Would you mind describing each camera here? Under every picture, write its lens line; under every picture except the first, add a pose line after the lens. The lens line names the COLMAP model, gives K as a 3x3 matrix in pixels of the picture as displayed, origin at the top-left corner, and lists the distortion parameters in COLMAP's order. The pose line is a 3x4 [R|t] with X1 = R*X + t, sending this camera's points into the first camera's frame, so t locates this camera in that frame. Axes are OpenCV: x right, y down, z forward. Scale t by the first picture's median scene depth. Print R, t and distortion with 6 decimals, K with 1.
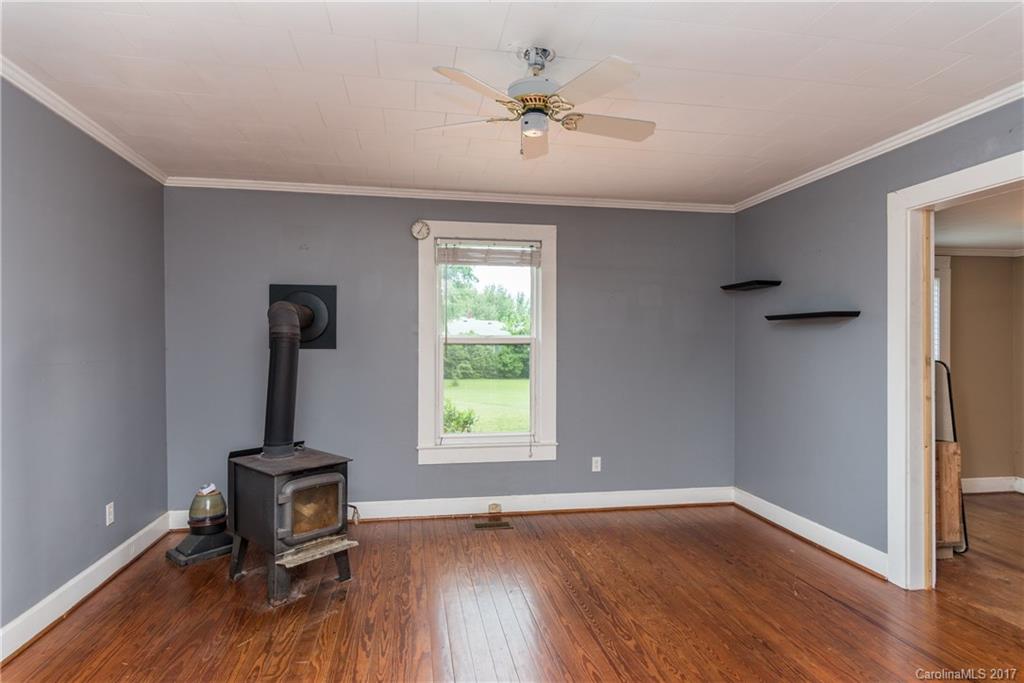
lens RADIAL K [[547.6, 0, 503.6], [0, 547.6, 337.5], [0, 0, 1]] dist [-0.001082, -0.000991]
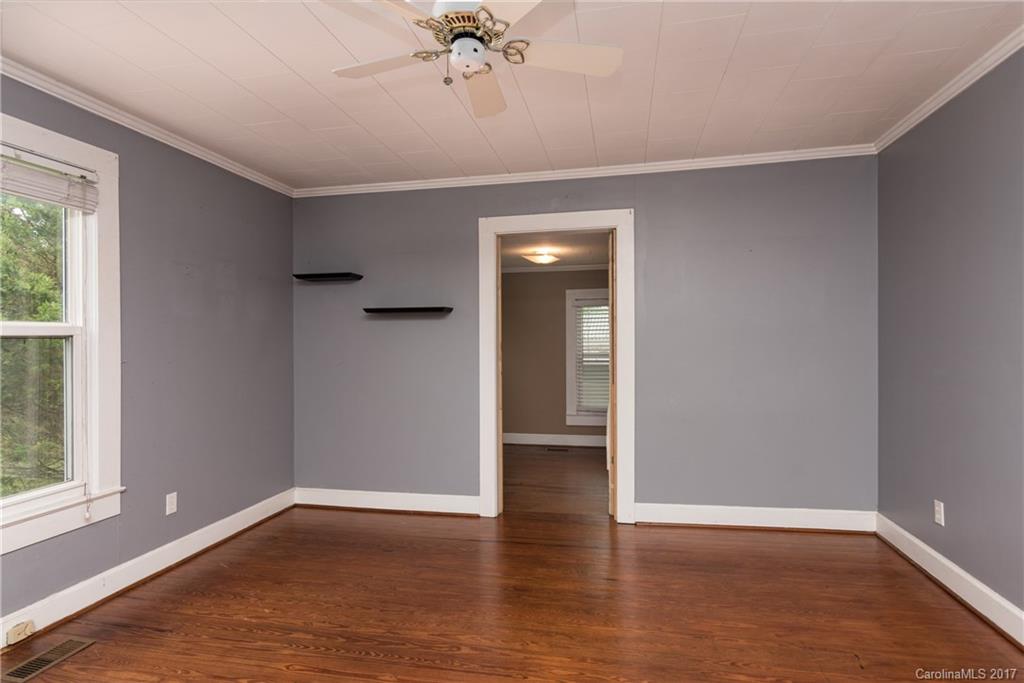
lens RADIAL K [[547.6, 0, 503.6], [0, 547.6, 337.5], [0, 0, 1]] dist [-0.001082, -0.000991]
pose [[0.372293, -0.003341, 0.928109, -0.453634], [0.001664, 0.999994, 0.002932, 0.015619], [-0.928114, 0.000453, 0.372297, 0.439215]]
